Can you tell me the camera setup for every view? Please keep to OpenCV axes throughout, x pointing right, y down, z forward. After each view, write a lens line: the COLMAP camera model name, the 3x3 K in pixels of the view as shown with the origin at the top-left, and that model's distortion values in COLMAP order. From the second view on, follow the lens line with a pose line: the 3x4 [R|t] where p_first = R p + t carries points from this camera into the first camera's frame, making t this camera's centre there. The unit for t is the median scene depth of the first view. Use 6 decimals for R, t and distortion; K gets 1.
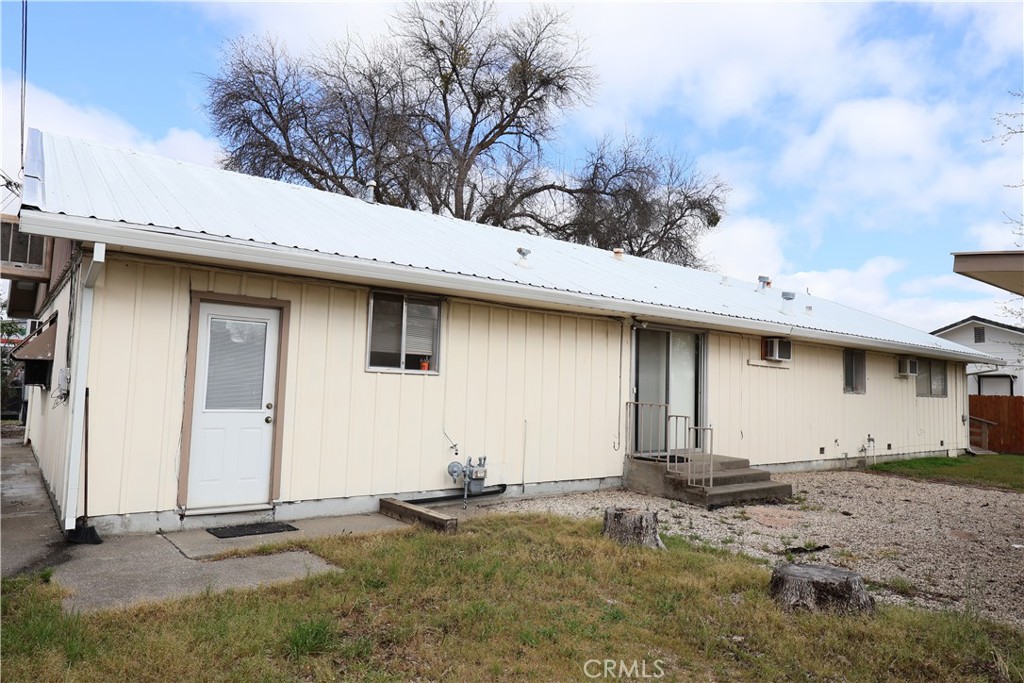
lens RADIAL K [[673.4, 0, 512.4], [0, 673.4, 354.0], [0, 0, 1]] dist [-0.000638, 0.000345]
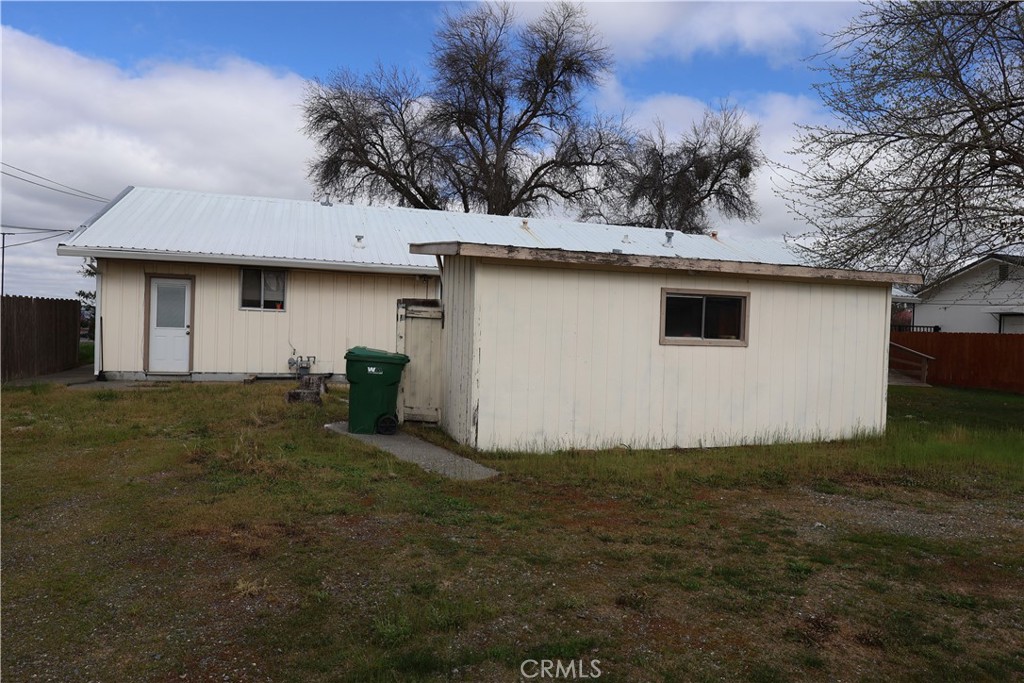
lens RADIAL K [[682.7, 0, 513.4], [0, 682.7, 358.5], [0, 0, 1]] dist [0.008764, 0.002441]
pose [[0.936449, 0.011780, -0.350605, 1.191935], [0.016231, 0.996911, 0.076849, 0.026649], [0.350427, -0.077656, 0.933365, -0.570122]]
